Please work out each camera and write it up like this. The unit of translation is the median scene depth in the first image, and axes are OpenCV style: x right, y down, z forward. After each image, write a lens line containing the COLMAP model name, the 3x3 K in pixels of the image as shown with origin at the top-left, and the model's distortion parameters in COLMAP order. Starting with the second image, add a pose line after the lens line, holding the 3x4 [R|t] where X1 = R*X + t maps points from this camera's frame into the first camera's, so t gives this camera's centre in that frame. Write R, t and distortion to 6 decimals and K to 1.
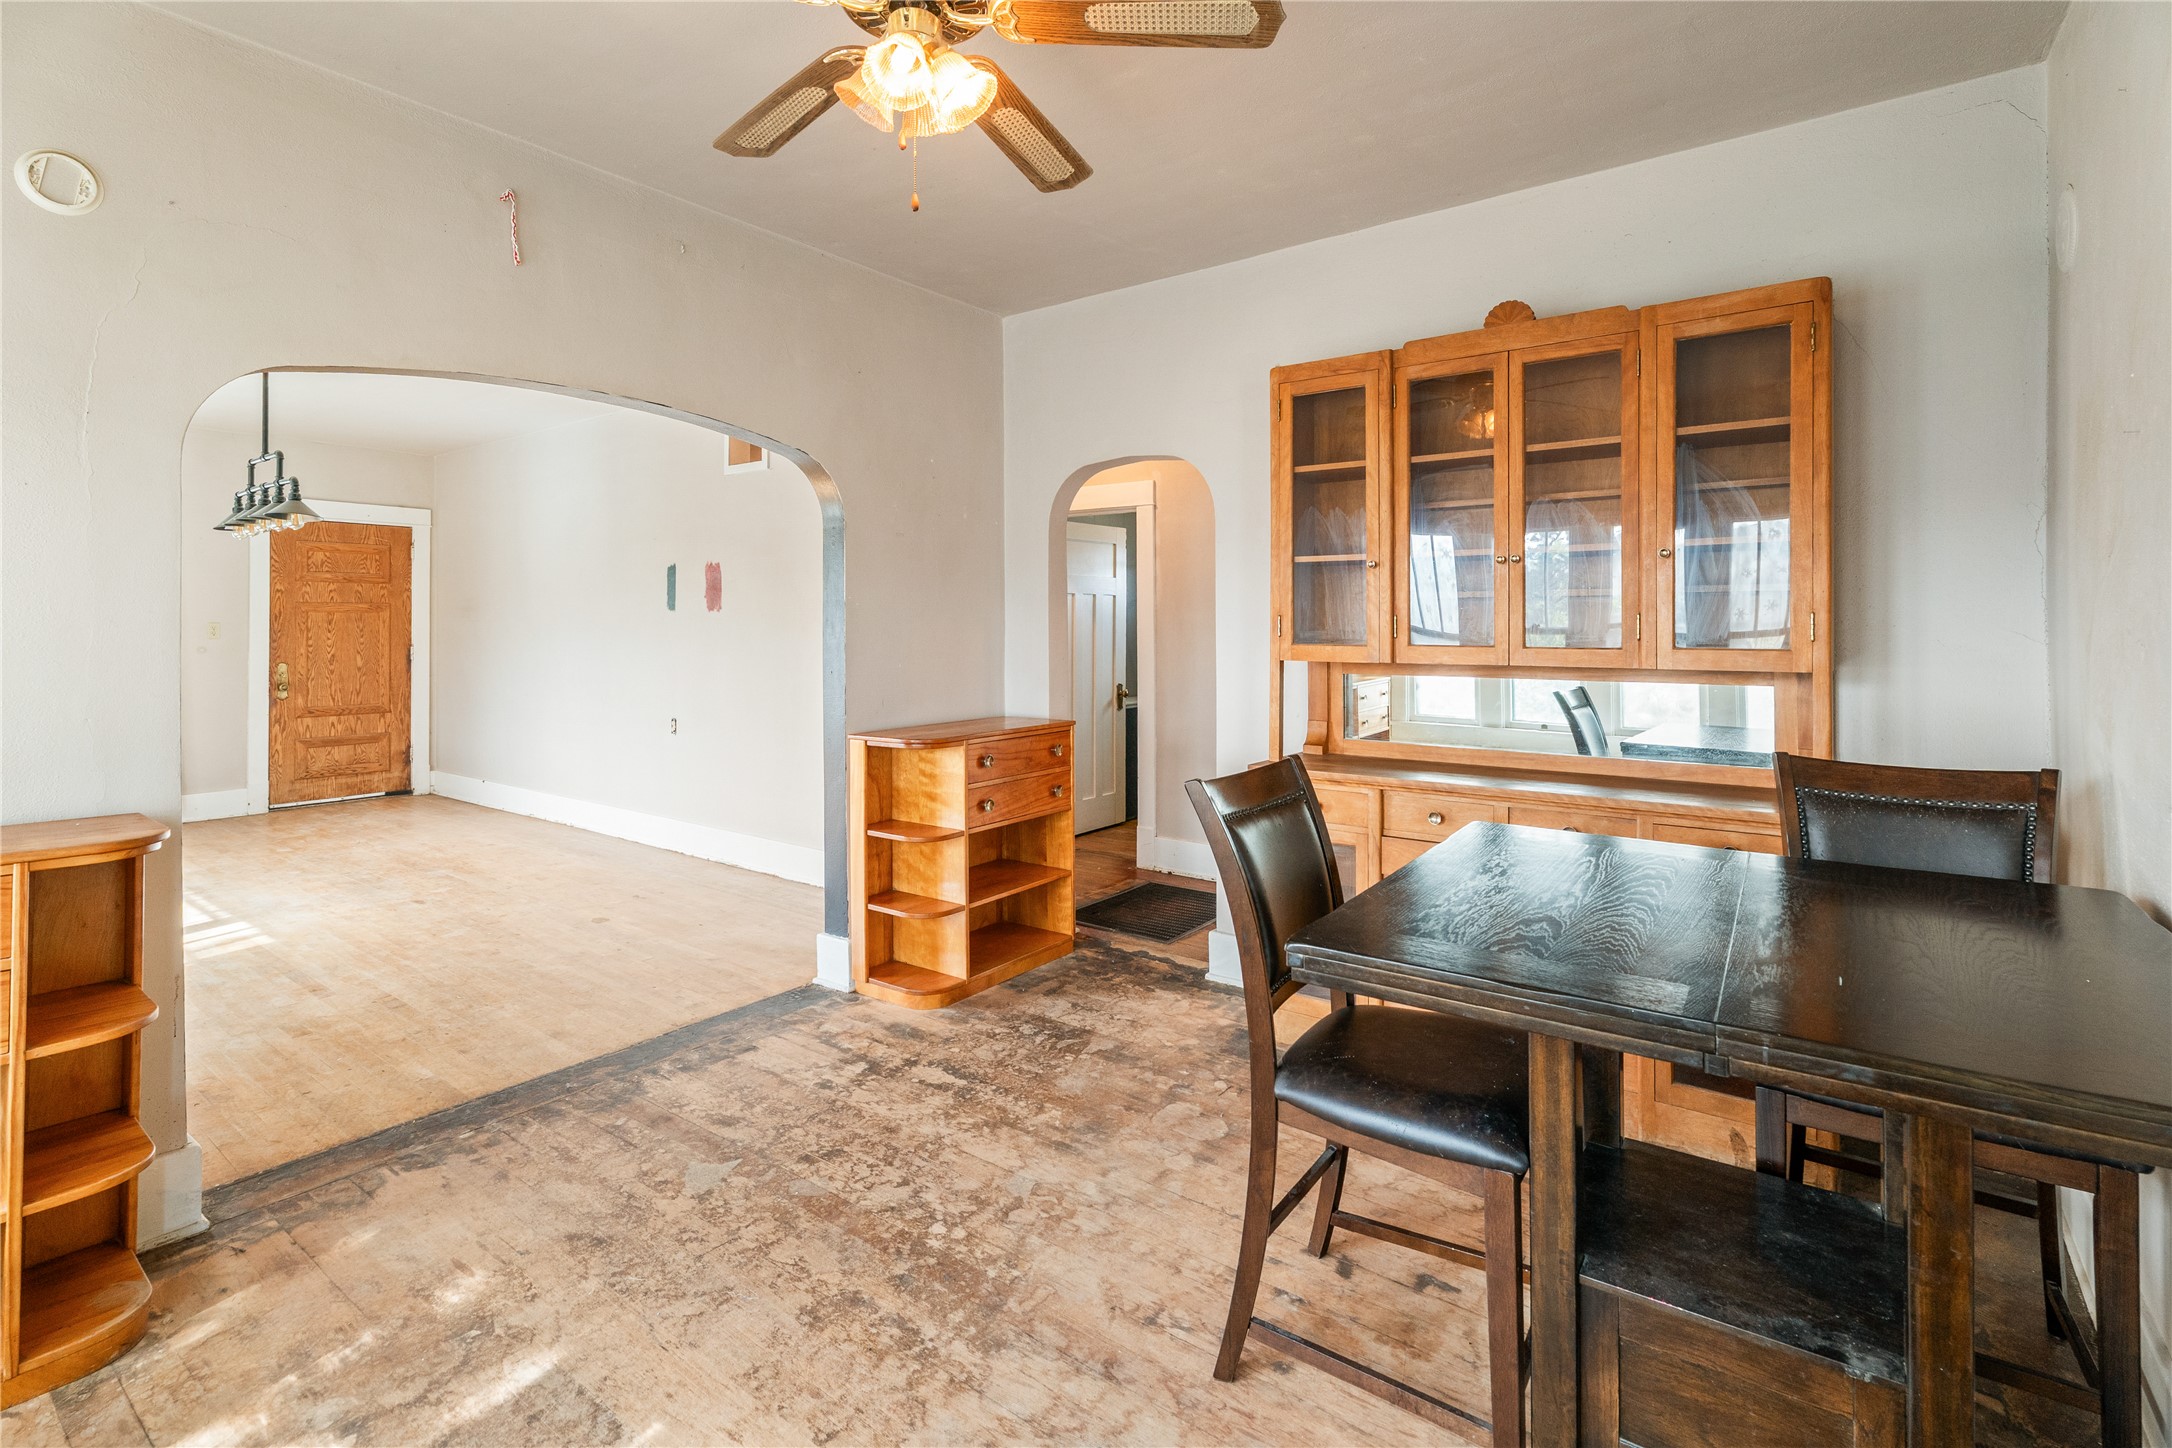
lens RADIAL K [[1012.7, 0, 1103.7], [0, 1012.7, 616.9], [0, 0, 1]] dist [0.000634, 0.000041]
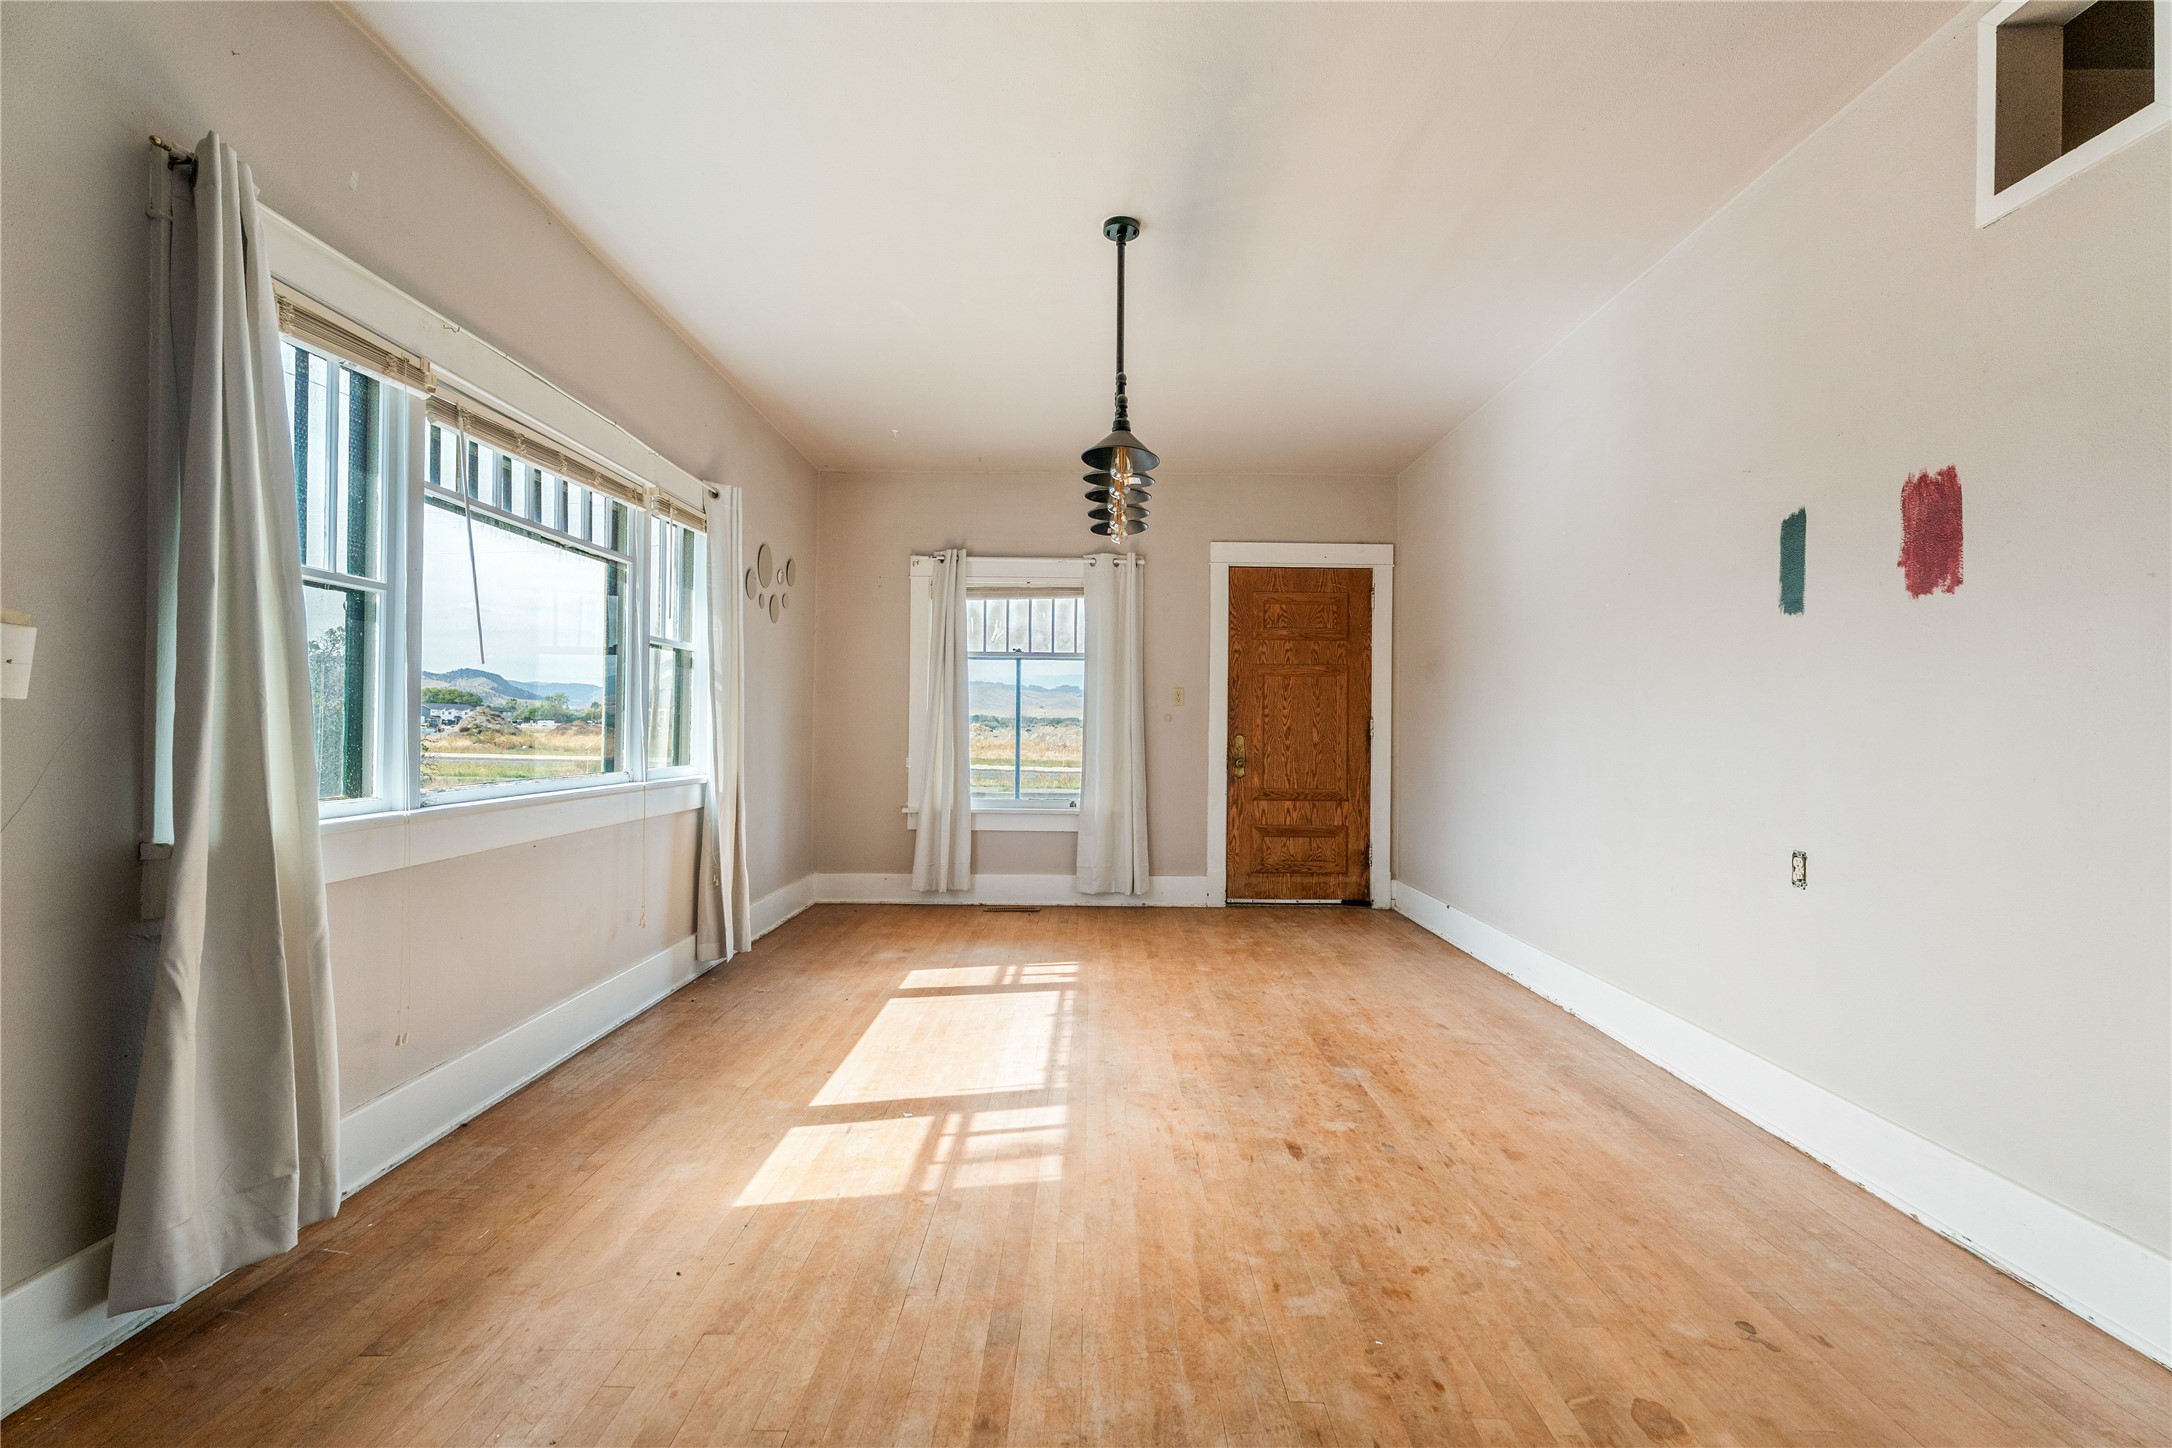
lens RADIAL K [[1012.7, 0, 1066.3], [0, 1012.7, 724.9], [0, 0, 1]] dist [0.000634, 0.000041]
pose [[0.586867, 0.003764, -0.809675, -0.215809], [-0.001905, 0.999993, 0.003267, 0.036875], [0.809681, -0.000375, 0.586870, 0.404520]]
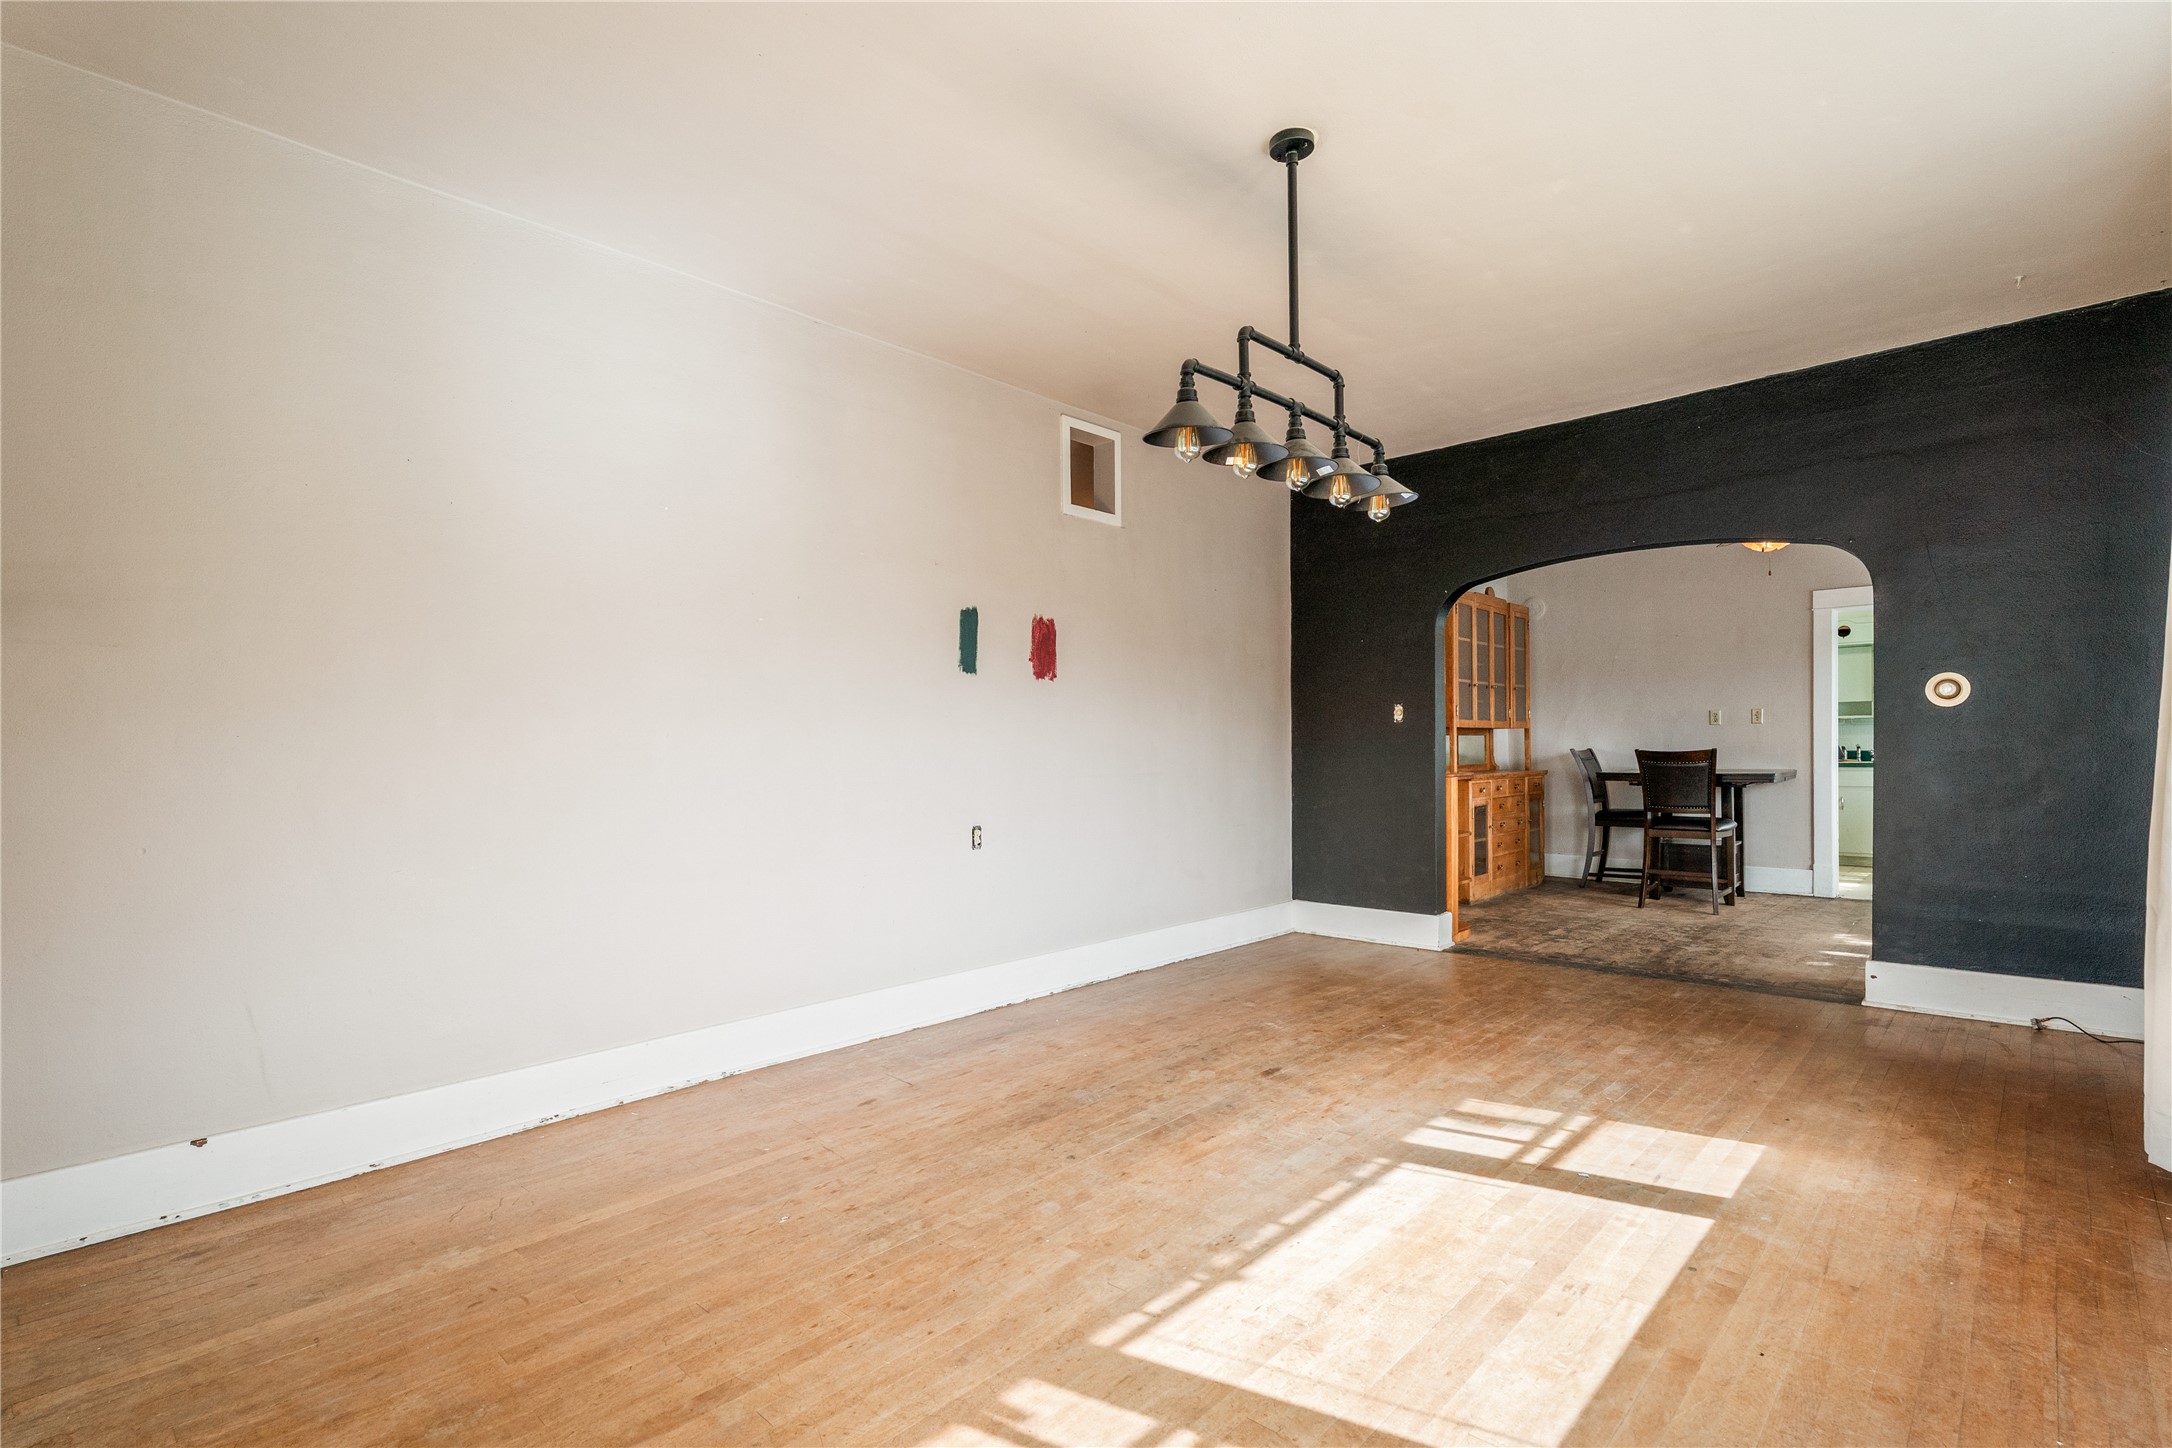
lens RADIAL K [[1012.7, 0, 1084.6], [0, 1012.7, 733.8], [0, 0, 1]] dist [0.000634, 0.000041]
pose [[0.096029, 0.015230, 0.995262, -0.969896], [0.001536, 0.999879, -0.015449, 0.040364], [-0.995377, 0.003012, 0.095994, 0.737048]]
